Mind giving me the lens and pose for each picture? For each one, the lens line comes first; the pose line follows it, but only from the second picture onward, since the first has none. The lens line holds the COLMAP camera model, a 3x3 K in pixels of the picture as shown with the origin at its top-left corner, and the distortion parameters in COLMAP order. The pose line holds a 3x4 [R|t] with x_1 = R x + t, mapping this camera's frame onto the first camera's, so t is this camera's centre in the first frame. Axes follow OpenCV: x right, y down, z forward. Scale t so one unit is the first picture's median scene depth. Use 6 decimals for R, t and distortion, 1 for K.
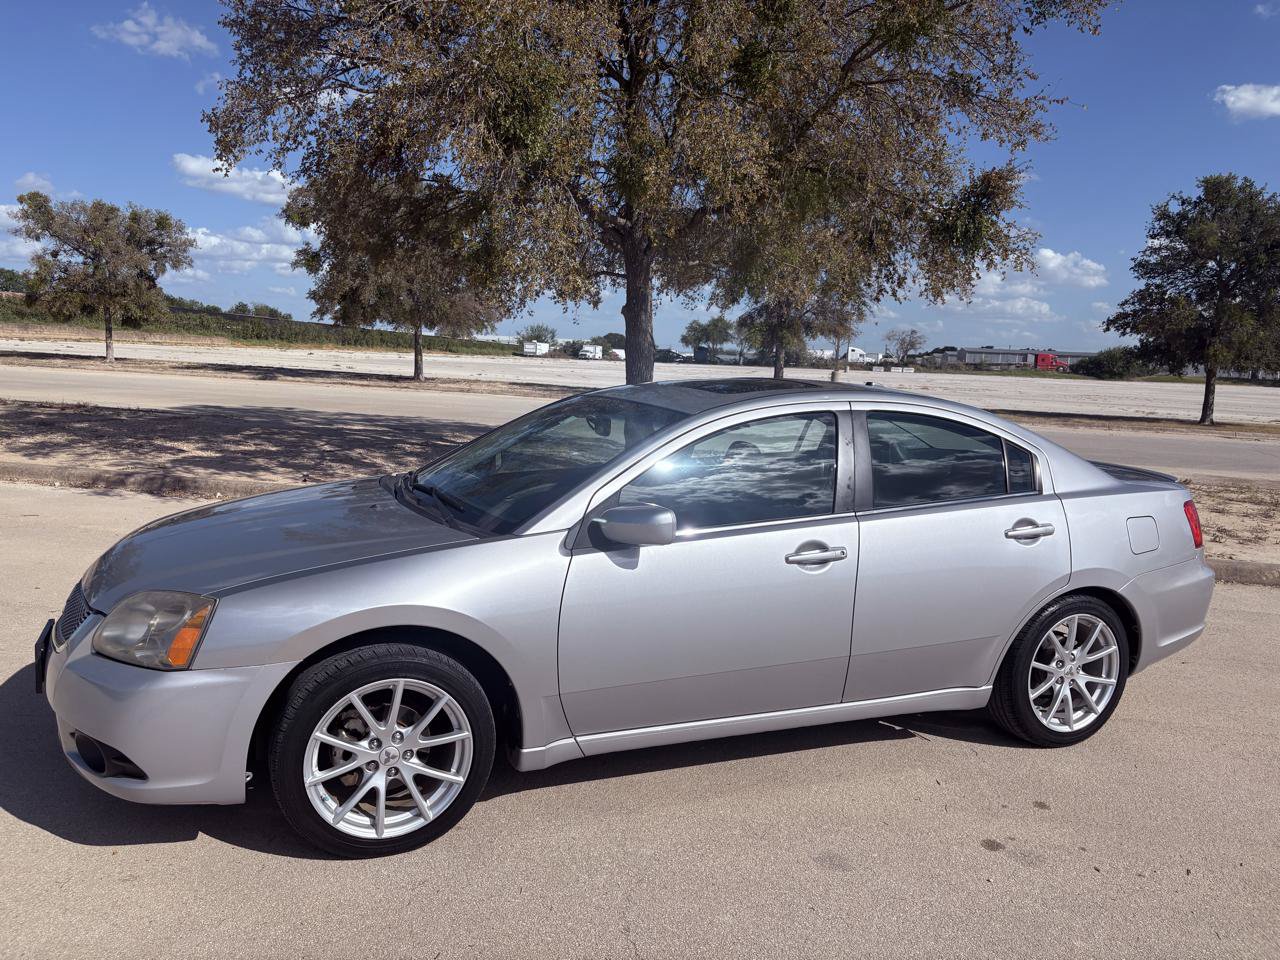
lens RADIAL K [[971.6, 0, 632.6], [0, 971.6, 488.8], [0, 0, 1]] dist [0.039989, -0.044038]
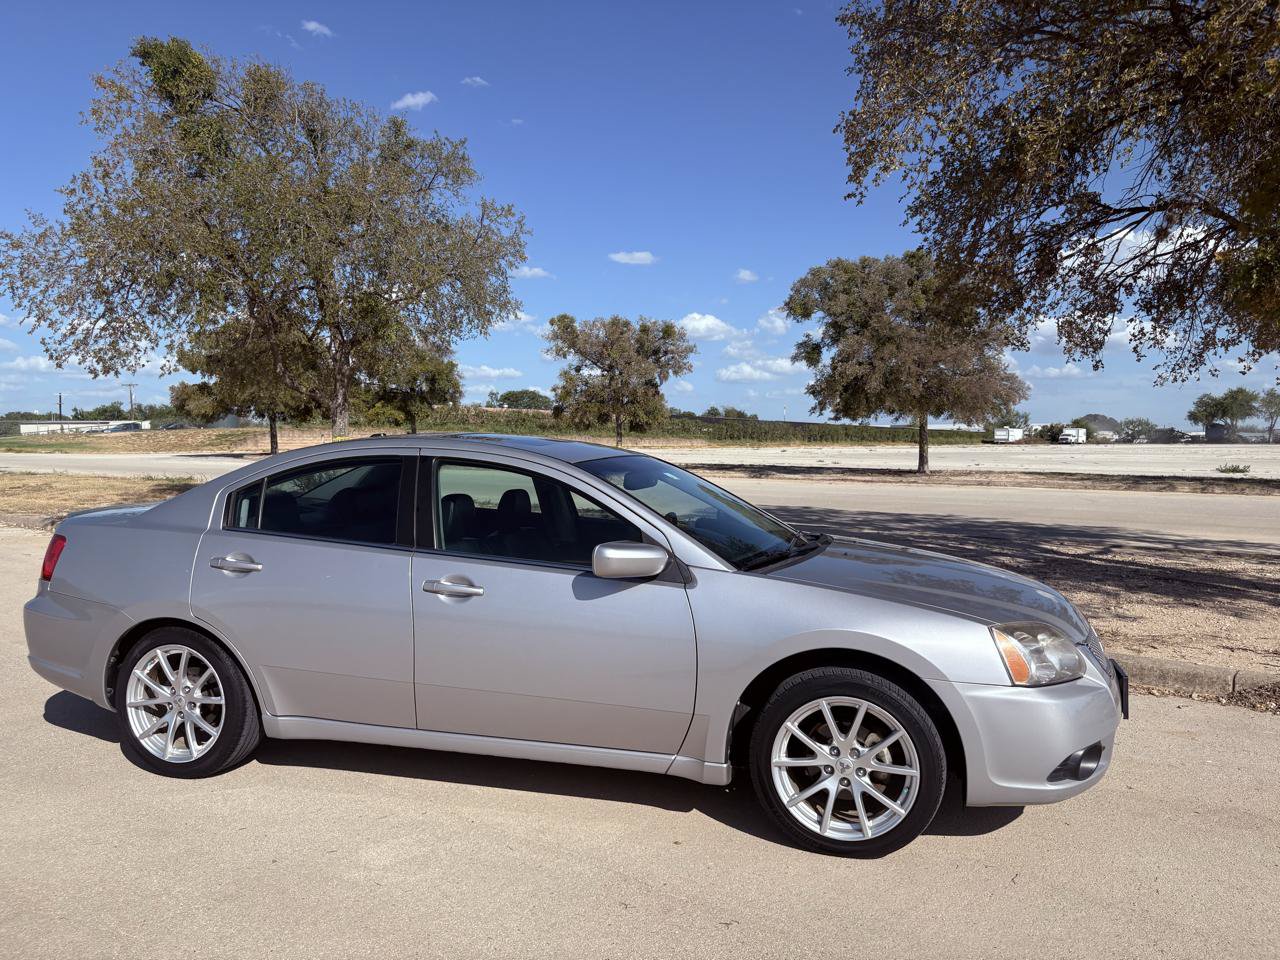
lens RADIAL K [[971.6, 0, 642.5], [0, 971.6, 485.9], [0, 0, 1]] dist [0.039989, -0.044038]
pose [[0.902062, -0.024261, -0.430923, -0.199649], [-0.018016, 0.995432, -0.093756, -0.032204], [0.431229, 0.092337, 0.897505, 0.237047]]
